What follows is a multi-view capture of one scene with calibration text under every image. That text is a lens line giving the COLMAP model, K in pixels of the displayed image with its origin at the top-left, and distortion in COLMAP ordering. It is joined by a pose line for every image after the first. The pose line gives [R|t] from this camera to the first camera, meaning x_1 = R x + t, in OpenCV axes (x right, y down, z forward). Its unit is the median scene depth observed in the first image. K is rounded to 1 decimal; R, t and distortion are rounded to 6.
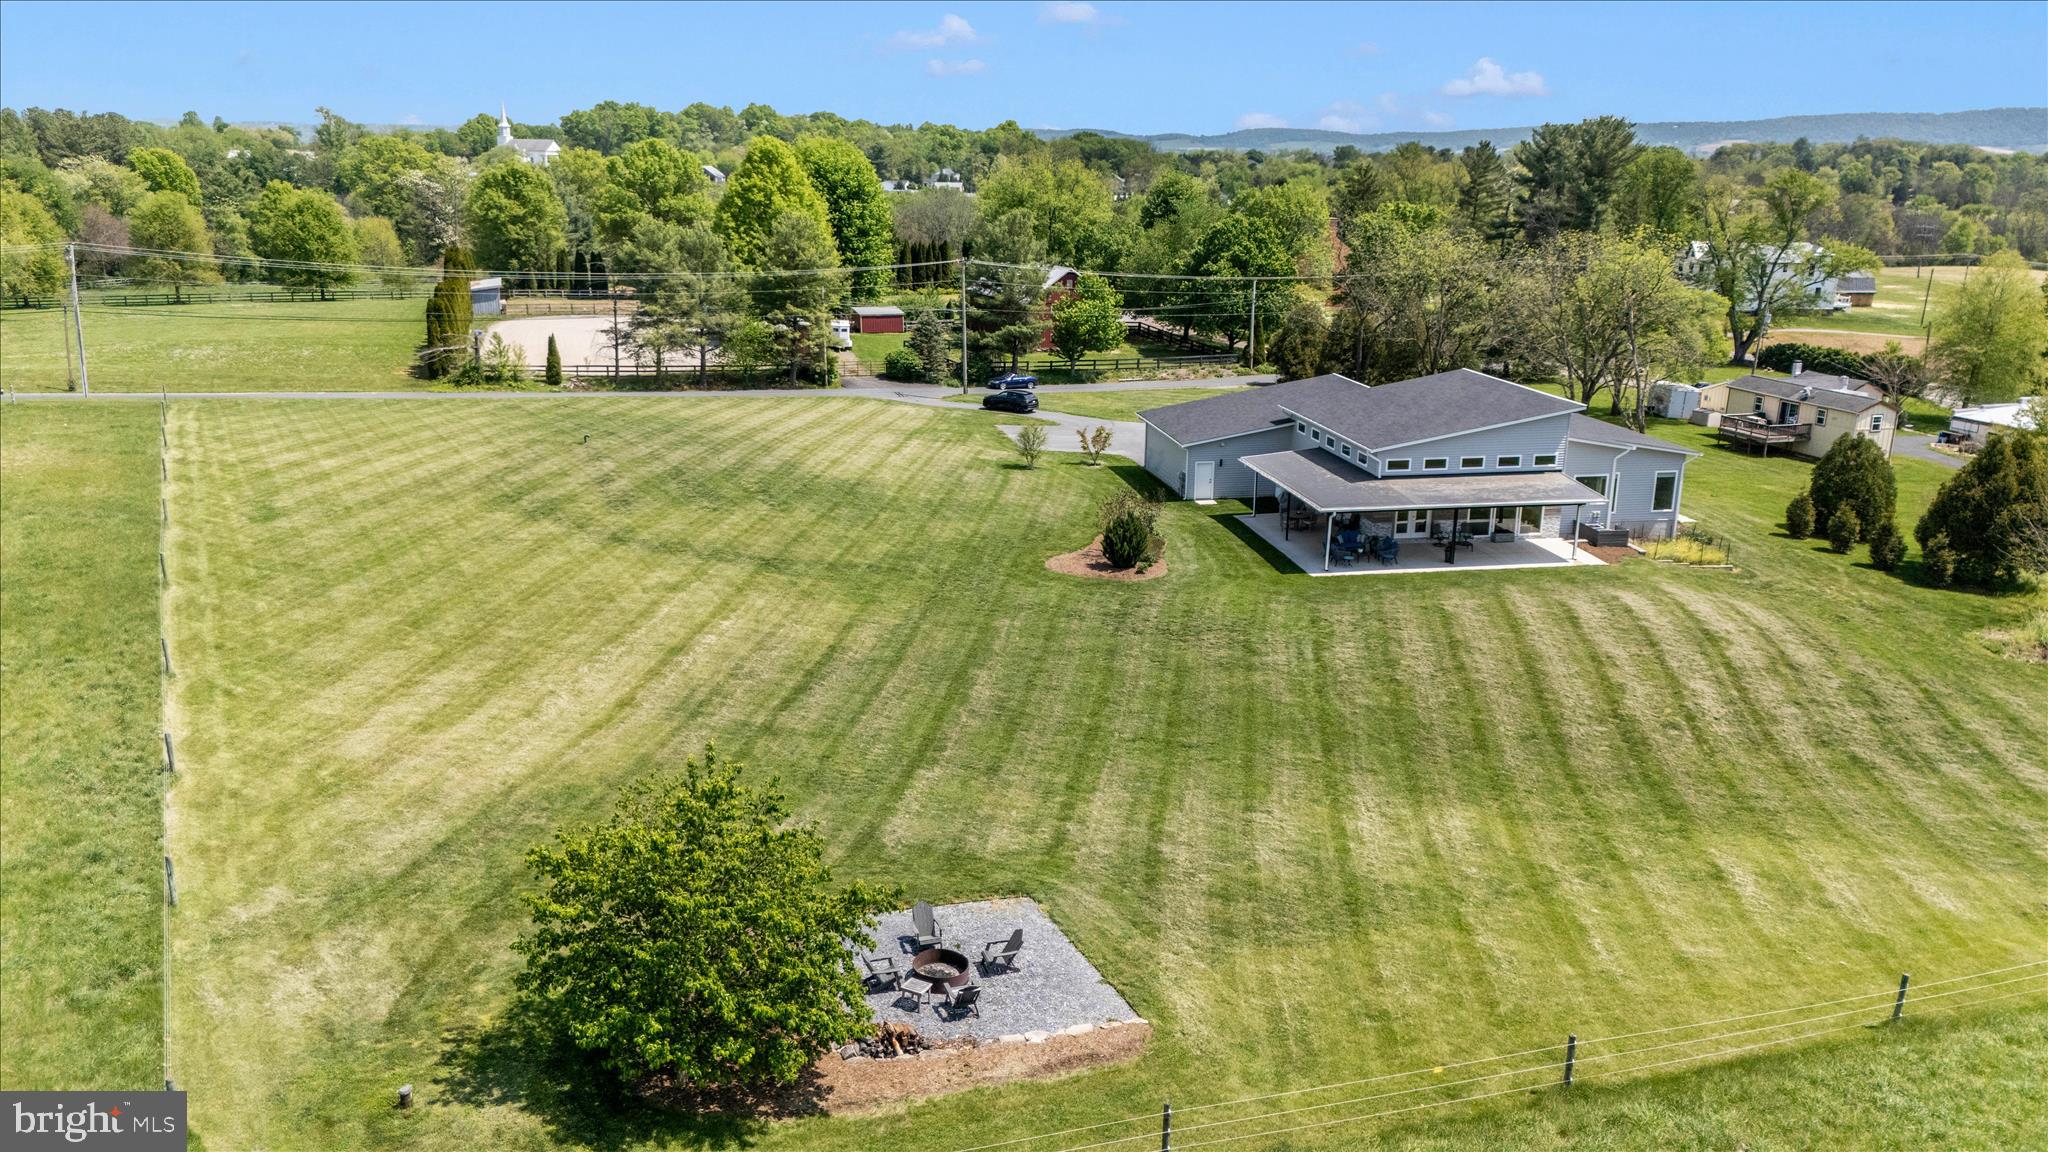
lens RADIAL K [[1502.9, 0, 1025.5], [0, 1502.9, 594.1], [0, 0, 1]] dist [0.093912, -0.110145]
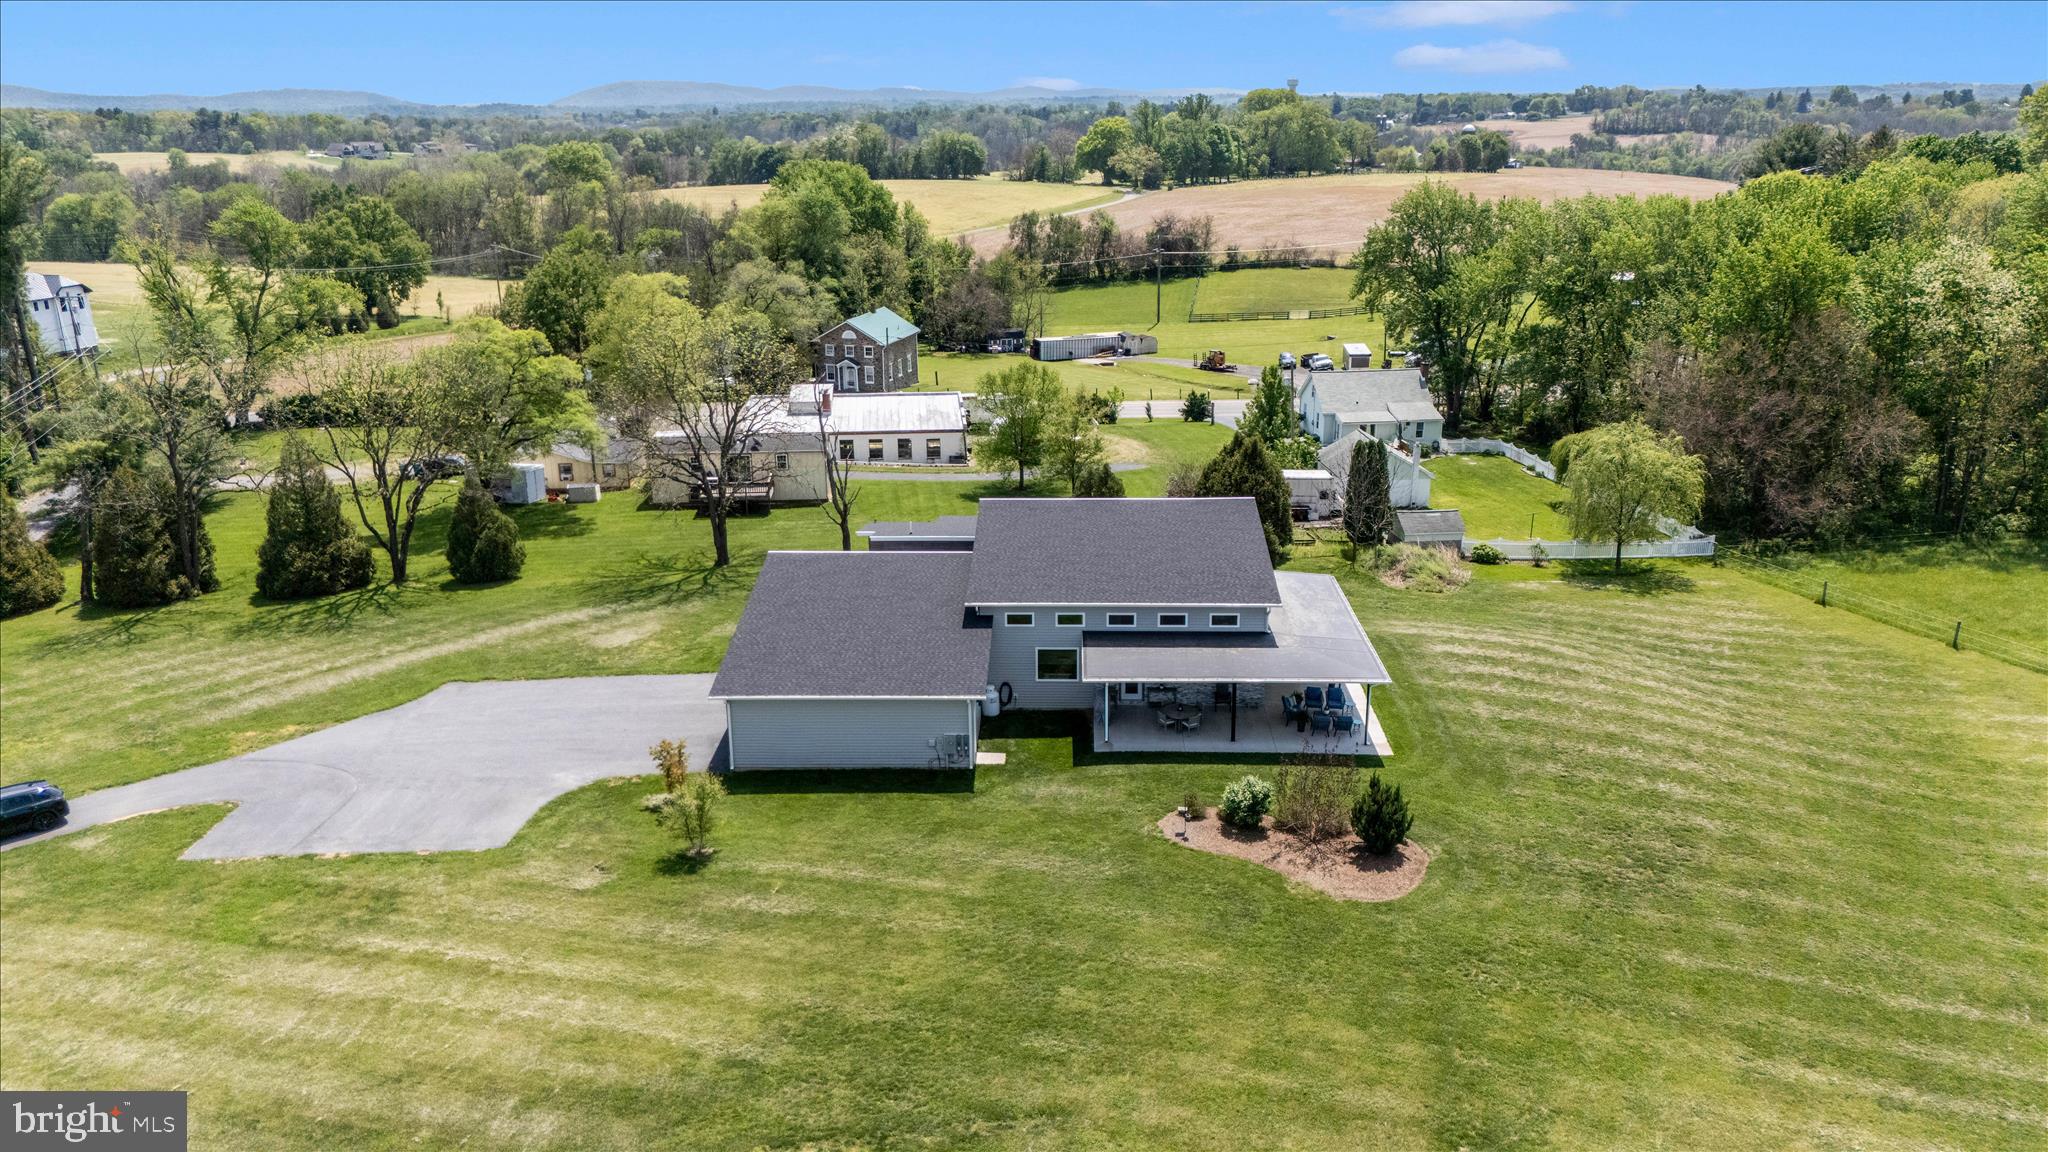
lens RADIAL K [[1502.9, 0, 1025.5], [0, 1502.9, 594.1], [0, 0, 1]] dist [0.093912, -0.110145]
pose [[0.196597, -0.314776, 0.928583, -0.544613], [0.285092, 0.924498, 0.253032, -0.325854], [-0.938122, 0.214987, 0.271493, 0.804632]]
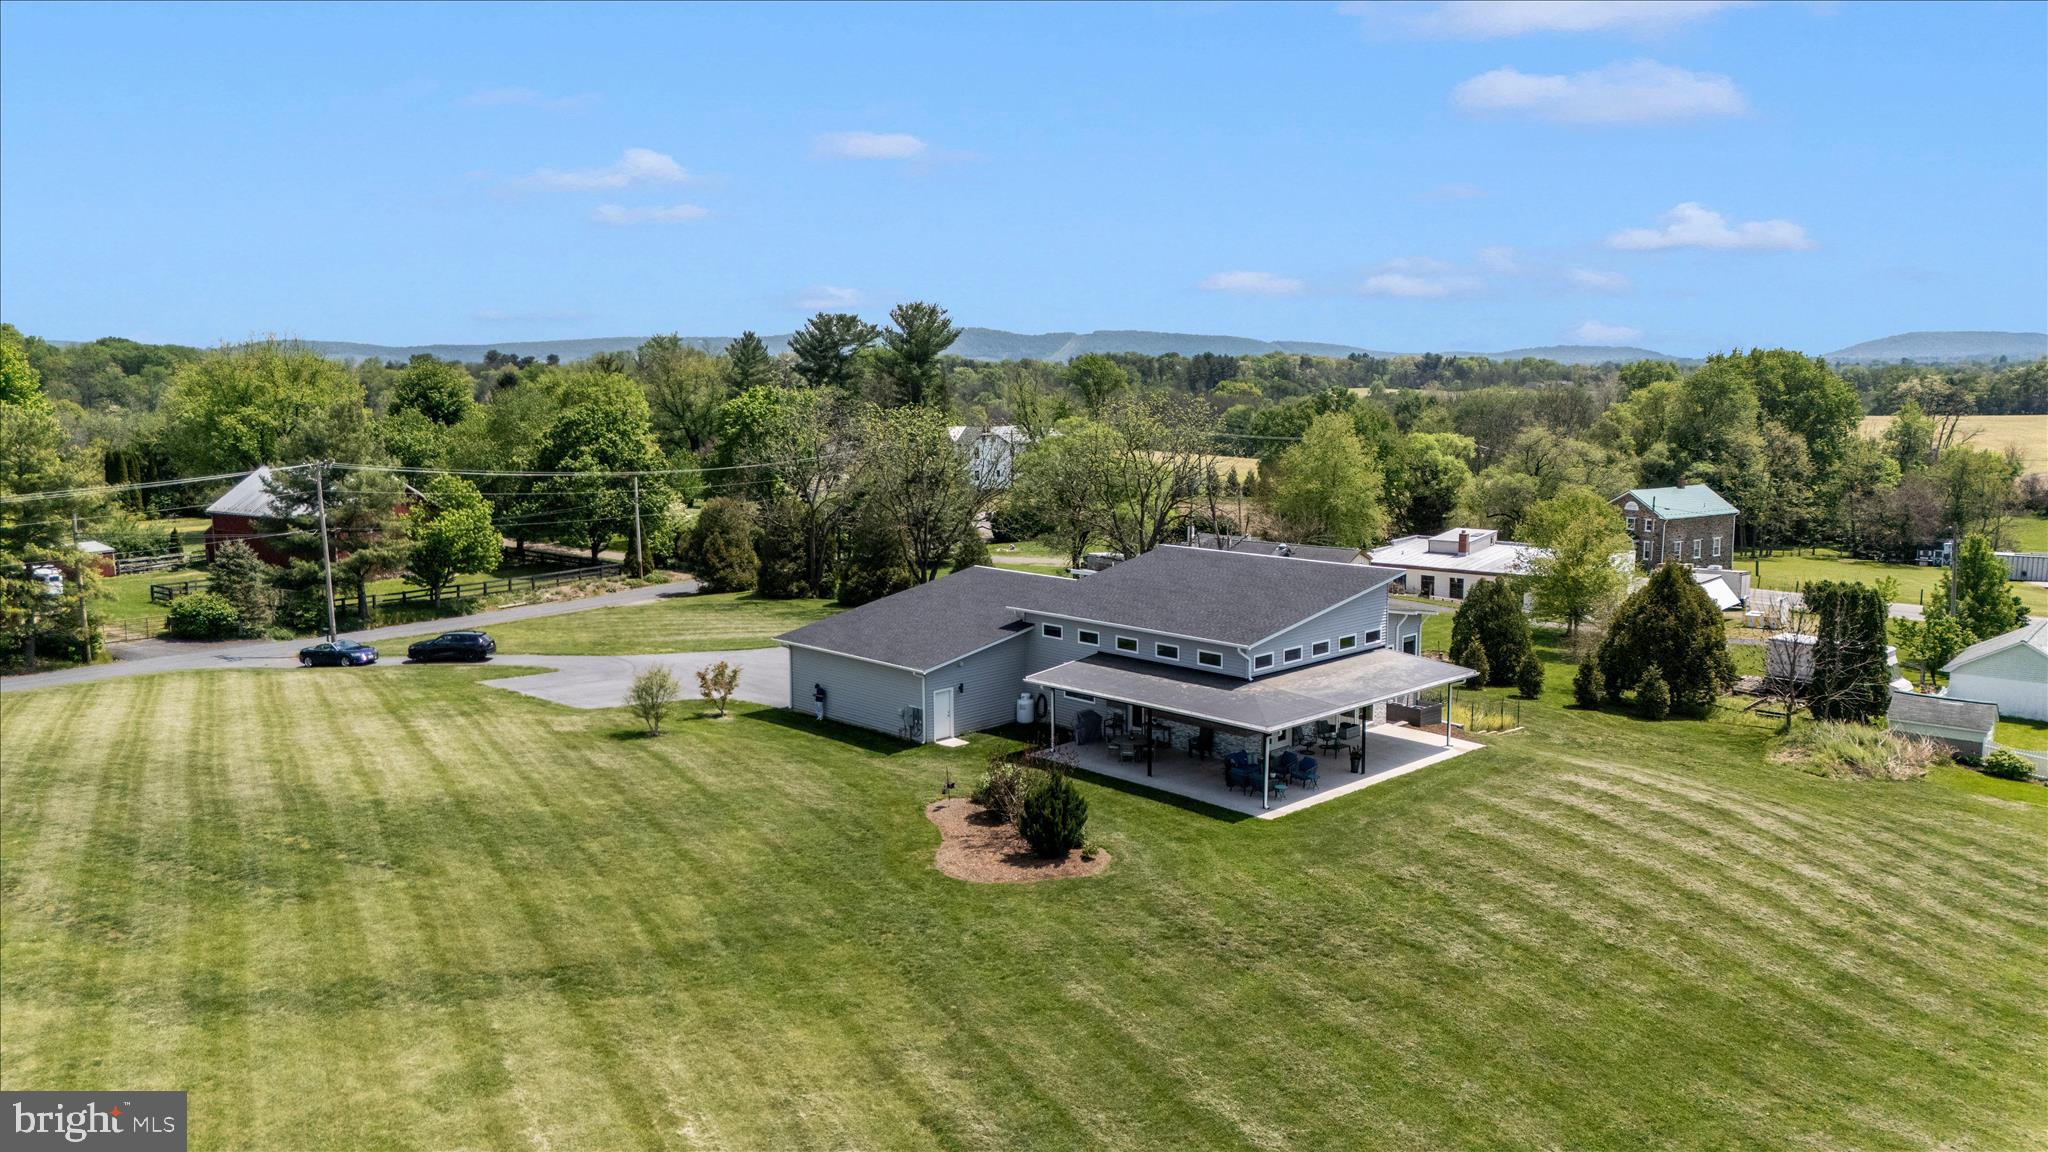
lens RADIAL K [[1502.9, 0, 1025.5], [0, 1502.9, 594.1], [0, 0, 1]] dist [0.093912, -0.110145]
pose [[0.825599, -0.098778, 0.555544, -0.271362], [0.171157, 0.982011, -0.079753, -0.071016], [-0.537673, 0.160929, 0.827653, 0.361413]]
